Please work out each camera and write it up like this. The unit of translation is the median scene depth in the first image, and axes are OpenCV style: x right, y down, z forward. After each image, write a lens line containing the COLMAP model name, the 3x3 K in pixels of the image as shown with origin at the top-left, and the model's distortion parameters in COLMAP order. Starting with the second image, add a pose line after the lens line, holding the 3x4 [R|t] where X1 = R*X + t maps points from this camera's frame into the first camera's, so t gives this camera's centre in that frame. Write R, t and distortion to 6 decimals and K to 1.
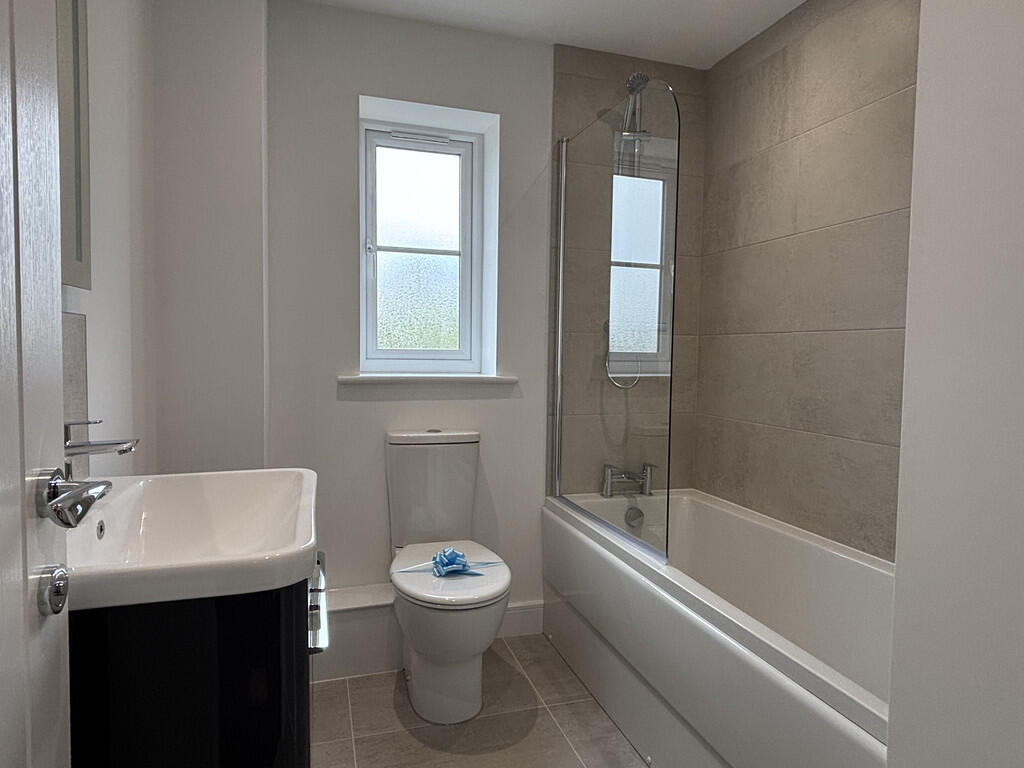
lens RADIAL K [[608.2, 0, 508.9], [0, 608.2, 382.8], [0, 0, 1]] dist [0.007216, -0.000051]
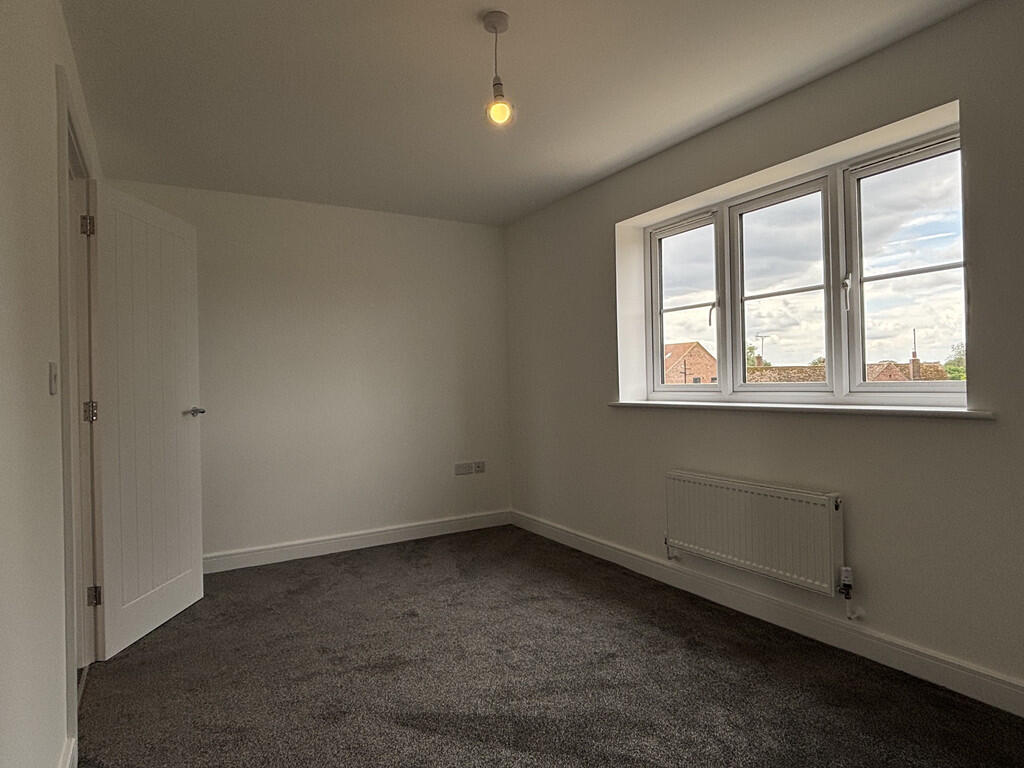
lens RADIAL K [[608.2, 0, 510.7], [0, 608.2, 384.2], [0, 0, 1]] dist [0.007216, -0.000051]
pose [[0.237147, -0.020187, -0.971264, 0.811112], [-0.036801, 0.998880, -0.029747, 0.000225], [0.970777, 0.042798, 0.236138, 0.272698]]
